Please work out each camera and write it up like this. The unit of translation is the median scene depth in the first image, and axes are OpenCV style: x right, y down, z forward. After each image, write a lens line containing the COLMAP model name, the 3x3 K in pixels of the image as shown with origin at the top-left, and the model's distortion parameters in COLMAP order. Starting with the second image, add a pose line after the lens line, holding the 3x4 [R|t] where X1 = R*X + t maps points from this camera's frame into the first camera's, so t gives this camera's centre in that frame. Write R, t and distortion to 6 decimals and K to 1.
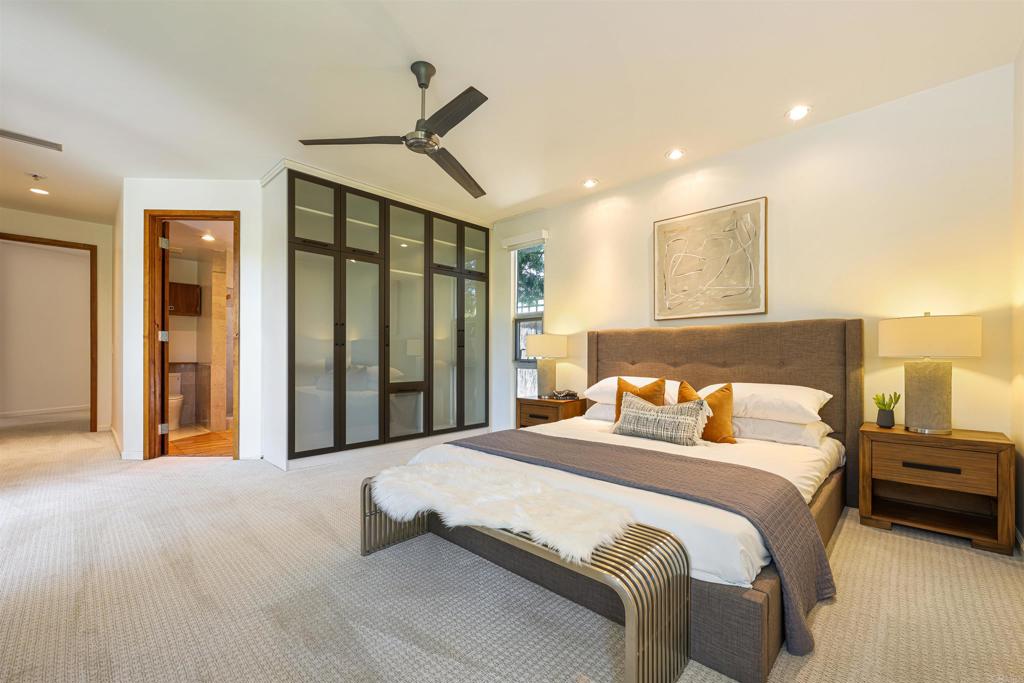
lens RADIAL K [[419.6, 0, 498.8], [0, 419.6, 357.5], [0, 0, 1]] dist [-0.001479, 0.000006]
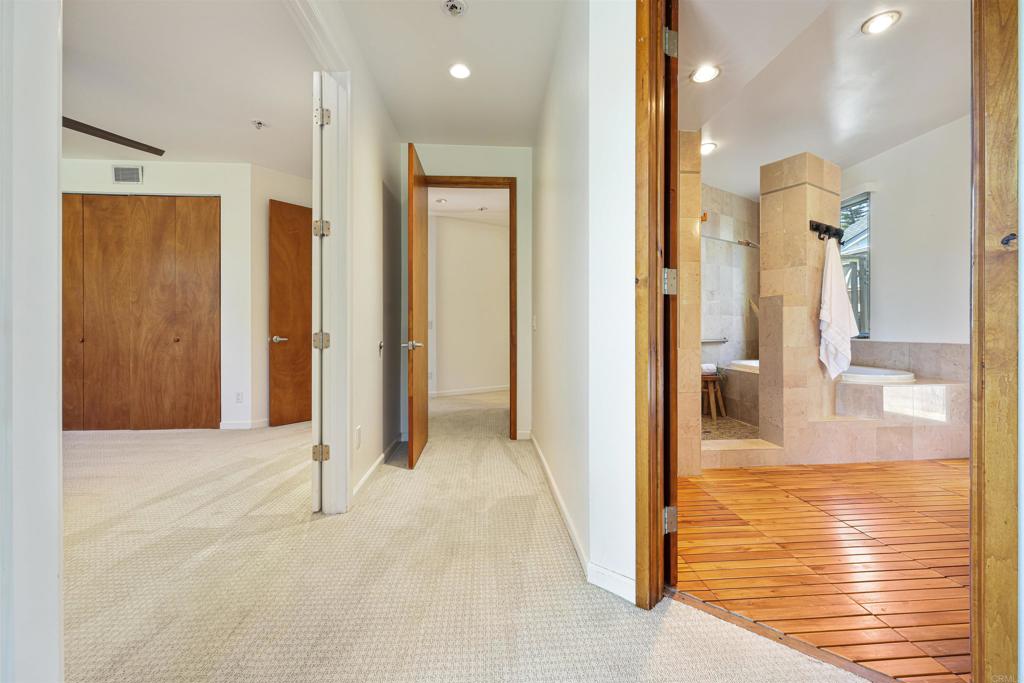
lens RADIAL K [[419.6, 0, 514.6], [0, 419.6, 334.7], [0, 0, 1]] dist [-0.001479, 0.000006]
pose [[0.750018, 0.004310, -0.661403, -0.647823], [-0.001511, 0.999987, 0.004804, -0.003399], [0.661415, -0.002604, 0.750015, 0.612533]]
